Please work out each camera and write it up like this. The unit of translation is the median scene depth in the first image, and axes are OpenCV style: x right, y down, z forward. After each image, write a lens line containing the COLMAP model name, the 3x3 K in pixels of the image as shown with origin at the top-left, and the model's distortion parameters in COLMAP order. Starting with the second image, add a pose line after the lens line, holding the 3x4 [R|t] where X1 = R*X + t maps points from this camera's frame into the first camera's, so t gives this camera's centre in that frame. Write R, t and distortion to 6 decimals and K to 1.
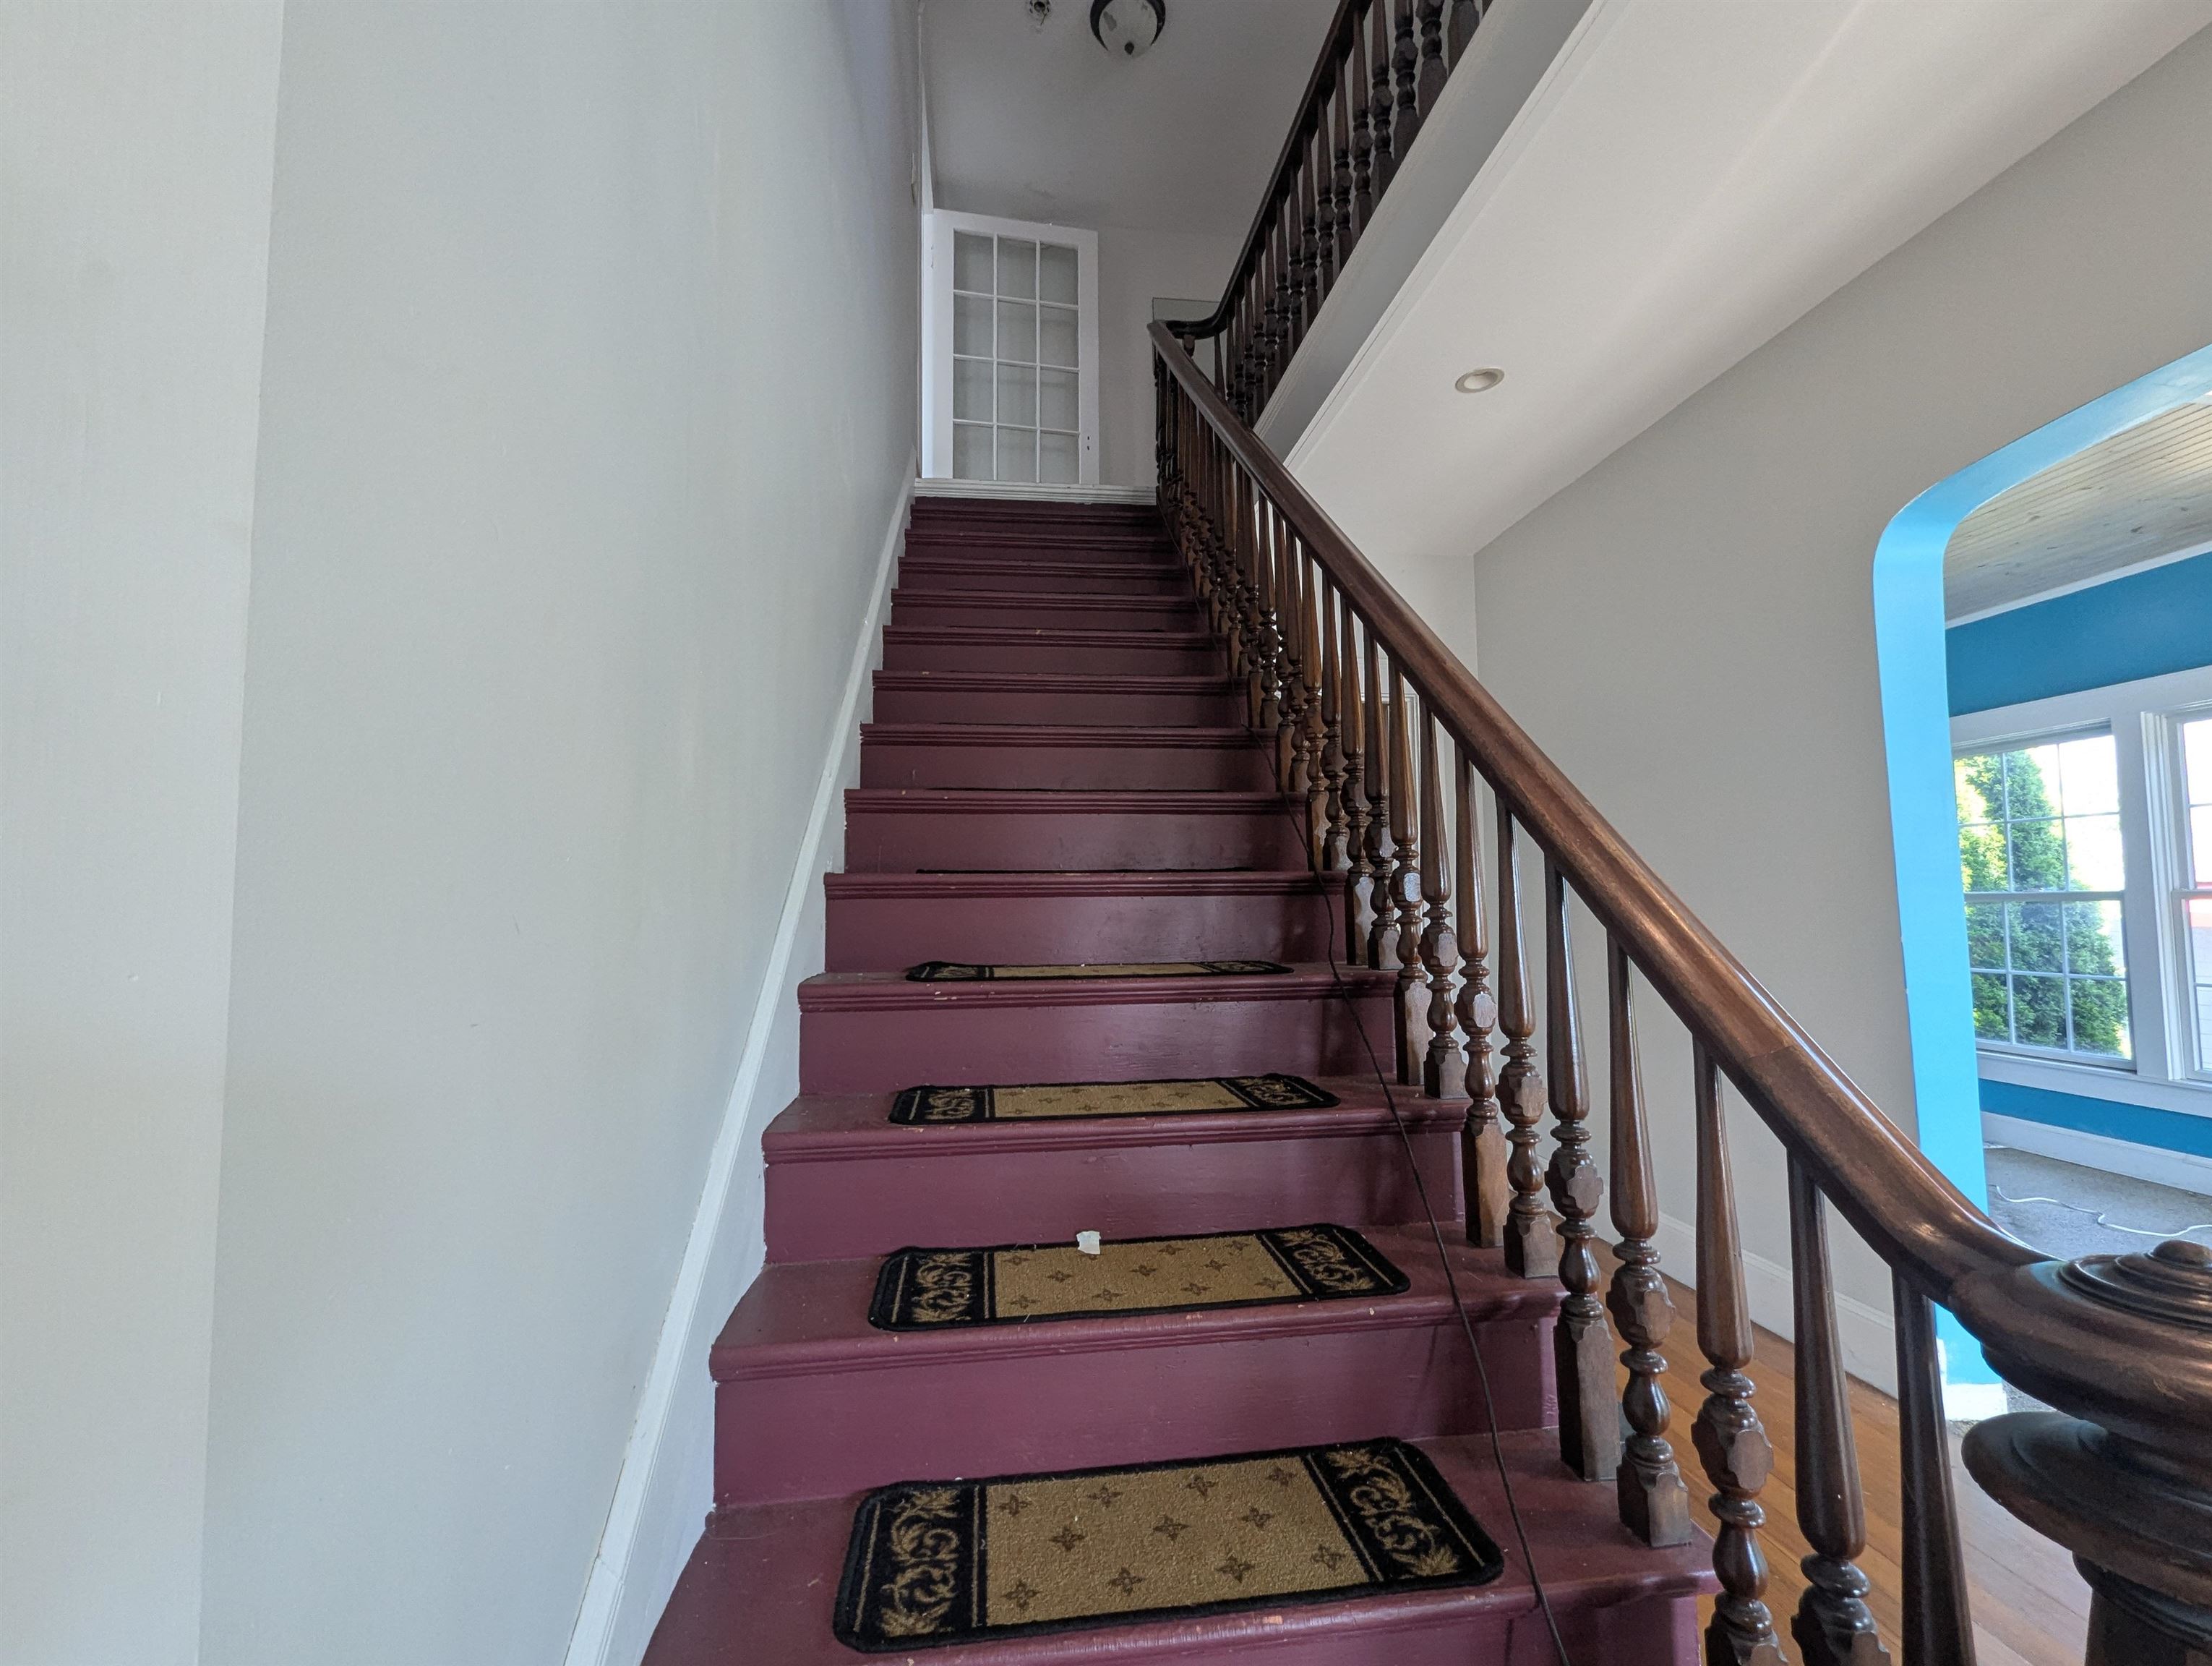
lens RADIAL K [[923.3, 0, 1112.1], [0, 923.3, 845.7], [0, 0, 1]] dist [-0.000787, -0.000444]
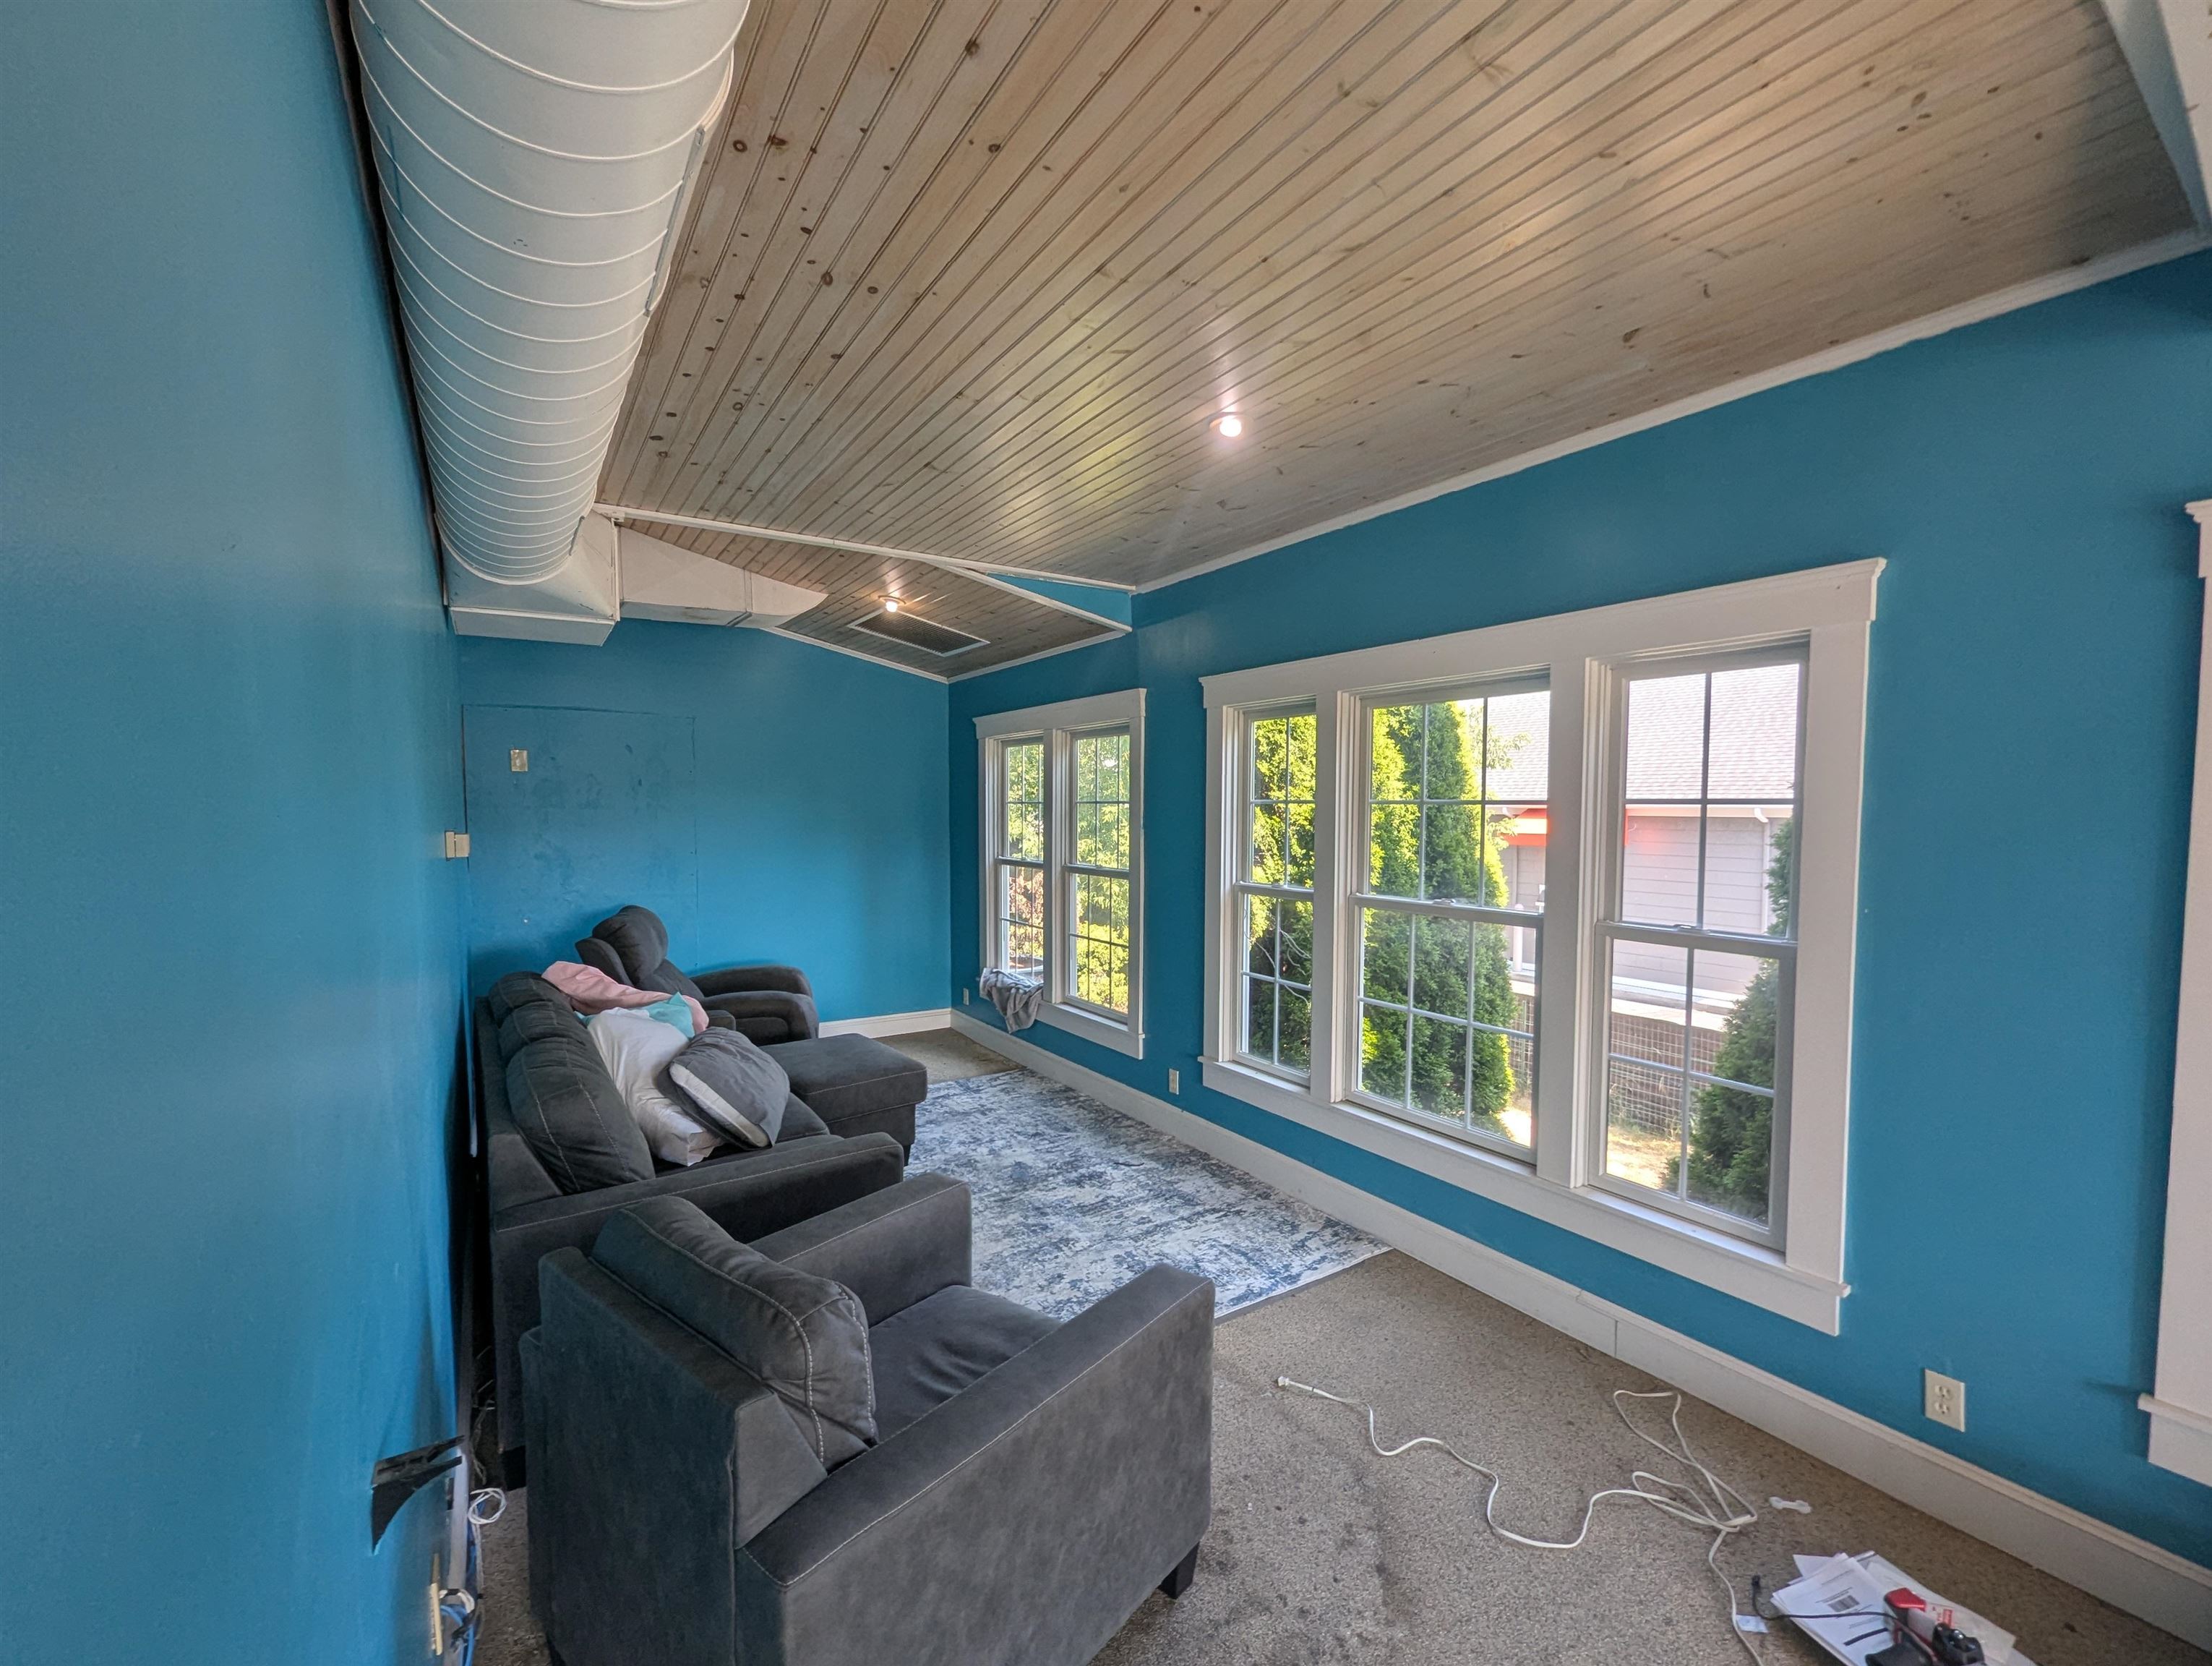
lens RADIAL K [[923.3, 0, 1112.1], [0, 923.3, 845.7], [0, 0, 1]] dist [-0.000787, -0.000444]
pose [[0.900063, -0.013766, 0.435542, 0.392687], [-0.036136, 0.993700, 0.106085, -0.052453], [-0.434259, -0.111222, 0.893895, 0.410156]]
